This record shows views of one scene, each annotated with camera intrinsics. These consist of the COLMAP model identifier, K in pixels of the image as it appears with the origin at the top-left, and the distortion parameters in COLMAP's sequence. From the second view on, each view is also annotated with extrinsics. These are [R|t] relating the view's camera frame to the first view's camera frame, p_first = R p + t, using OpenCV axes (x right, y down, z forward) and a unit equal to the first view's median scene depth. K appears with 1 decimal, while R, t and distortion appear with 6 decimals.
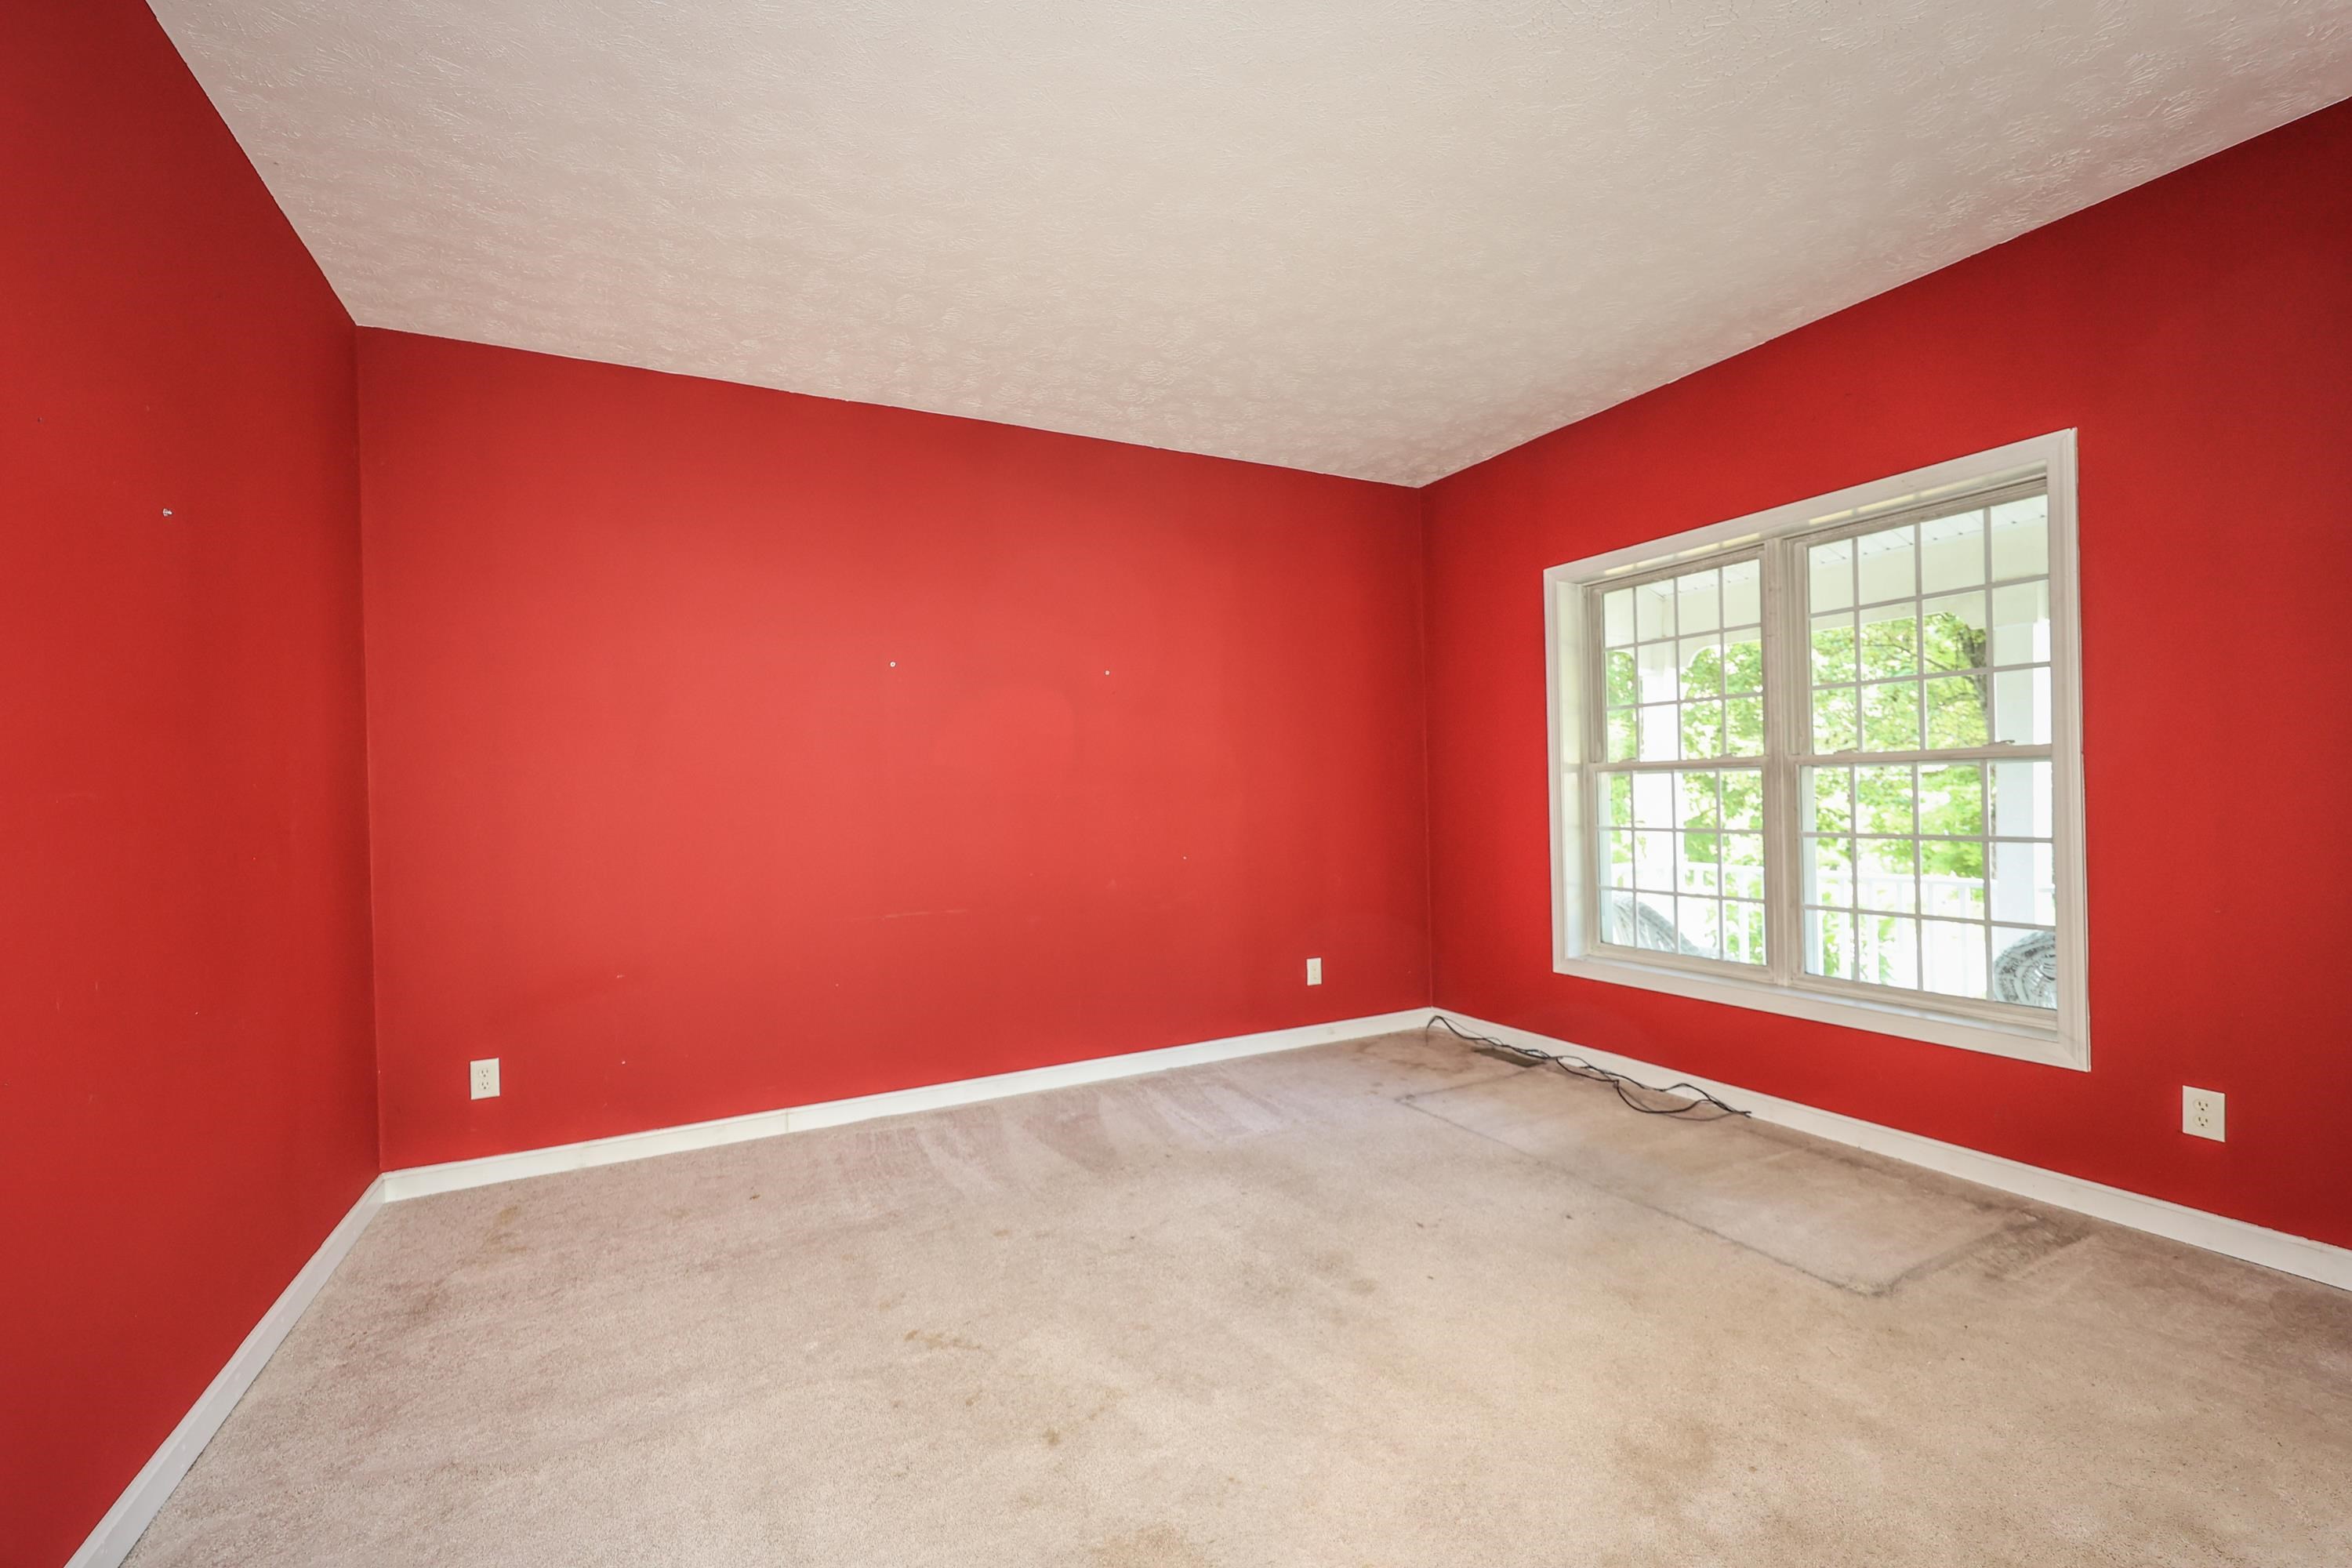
lens RADIAL K [[987.7, 0, 1176.0], [0, 987.7, 784.0], [0, 0, 1]] dist [-0.001024, 0.000014]
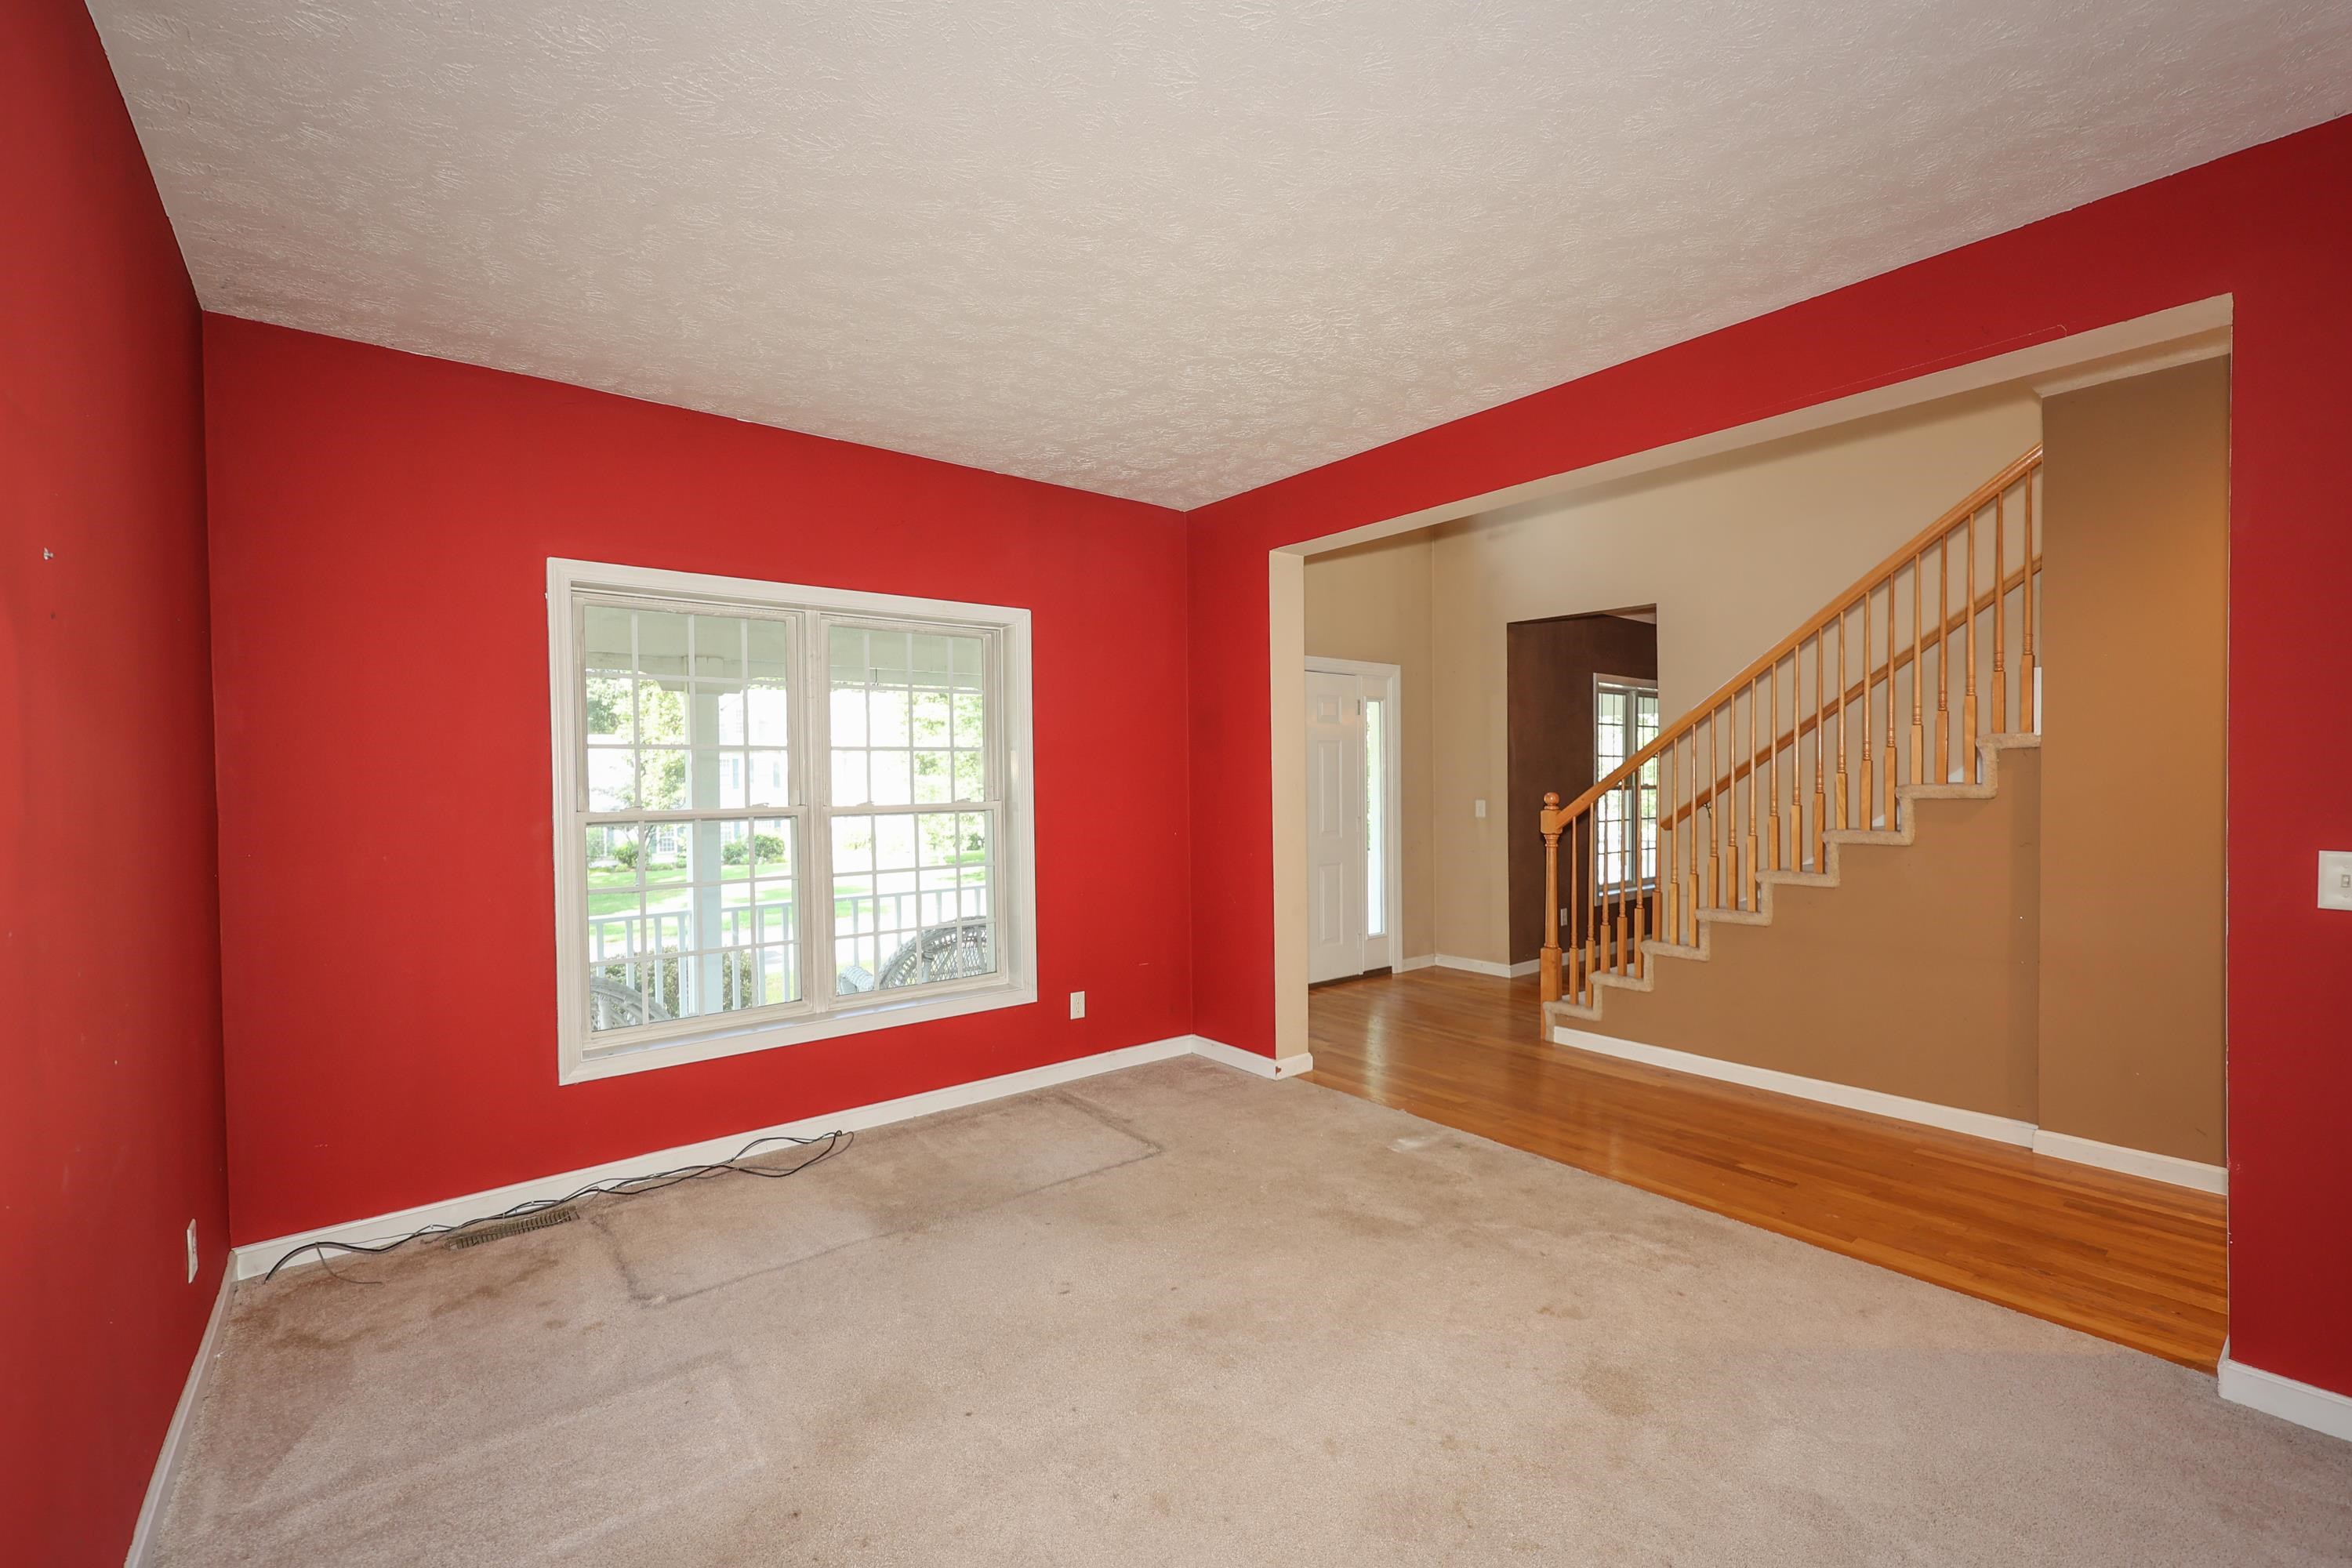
lens RADIAL K [[987.7, 0, 1176.0], [0, 987.7, 784.0], [0, 0, 1]] dist [-0.001024, 0.000014]
pose [[-0.200951, 0.025573, 0.979267, -0.543812], [0.013010, 0.999641, -0.023435, -0.022261], [-0.979515, 0.008031, -0.201212, 0.797837]]
